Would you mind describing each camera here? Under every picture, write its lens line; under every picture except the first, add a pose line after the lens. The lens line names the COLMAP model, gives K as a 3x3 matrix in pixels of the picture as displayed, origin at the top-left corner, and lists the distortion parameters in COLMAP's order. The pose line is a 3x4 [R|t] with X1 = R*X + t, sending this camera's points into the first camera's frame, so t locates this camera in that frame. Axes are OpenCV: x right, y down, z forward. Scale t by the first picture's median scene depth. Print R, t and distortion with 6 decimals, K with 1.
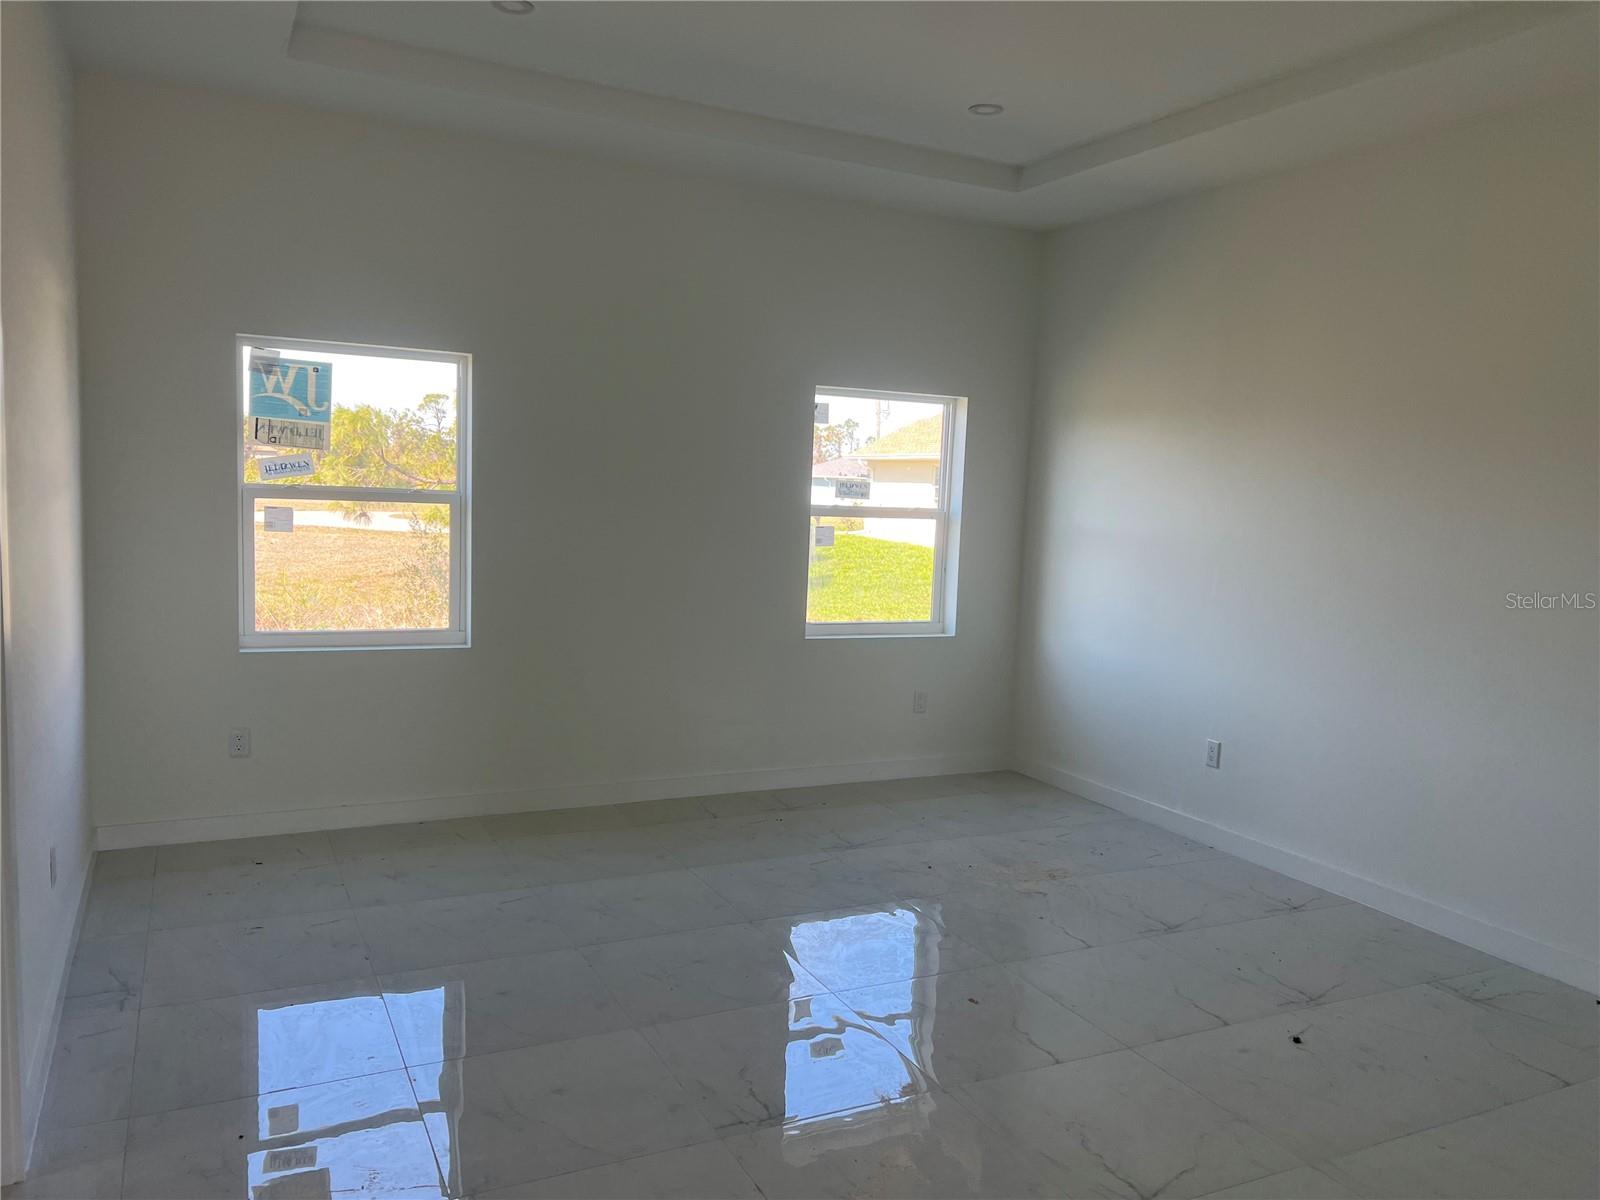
lens RADIAL K [[1192.9, 0, 834.2], [0, 1192.9, 606.8], [0, 0, 1]] dist [-0.031954, -0.001563]
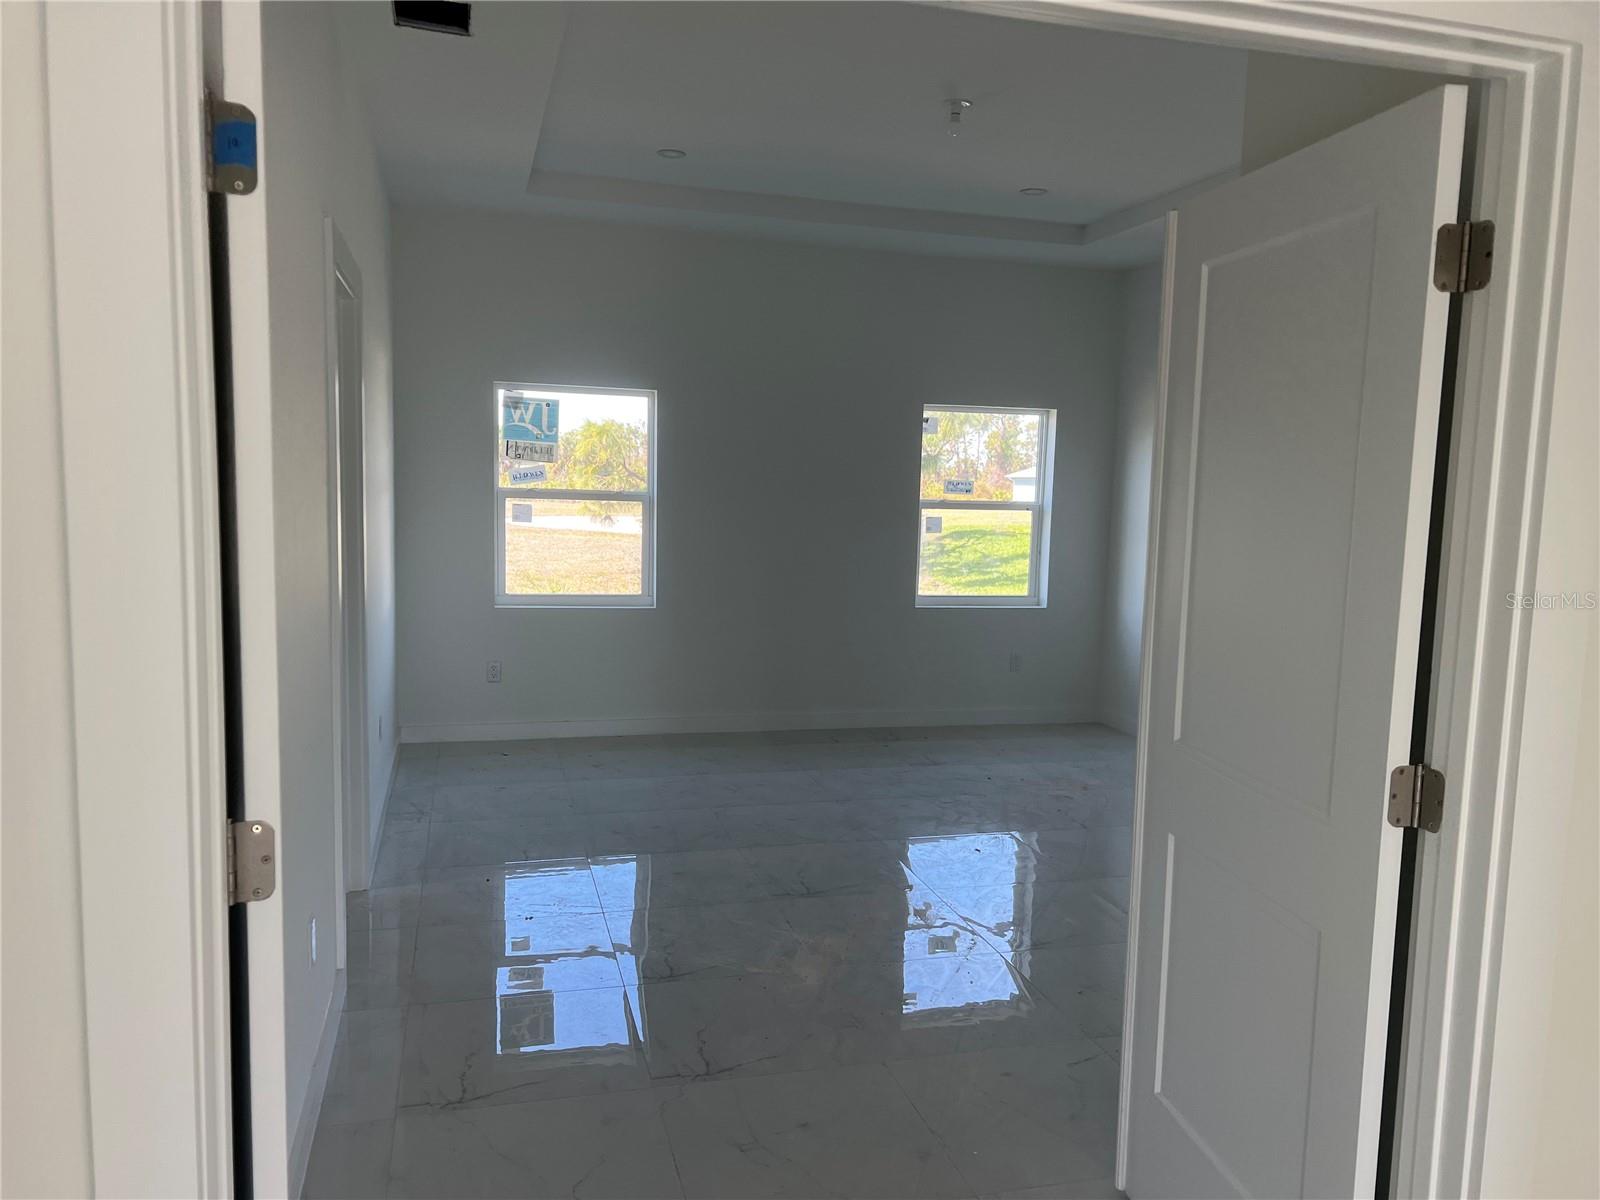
lens RADIAL K [[1206.5, 0, 793.1], [0, 1206.5, 611.8], [0, 0, 1]] dist [0.013435, 0.000192]
pose [[0.973920, 0.007656, -0.226763, 0.159498], [-0.008270, 0.999964, -0.001759, 0.040772], [0.226742, 0.003589, 0.973948, -0.301497]]
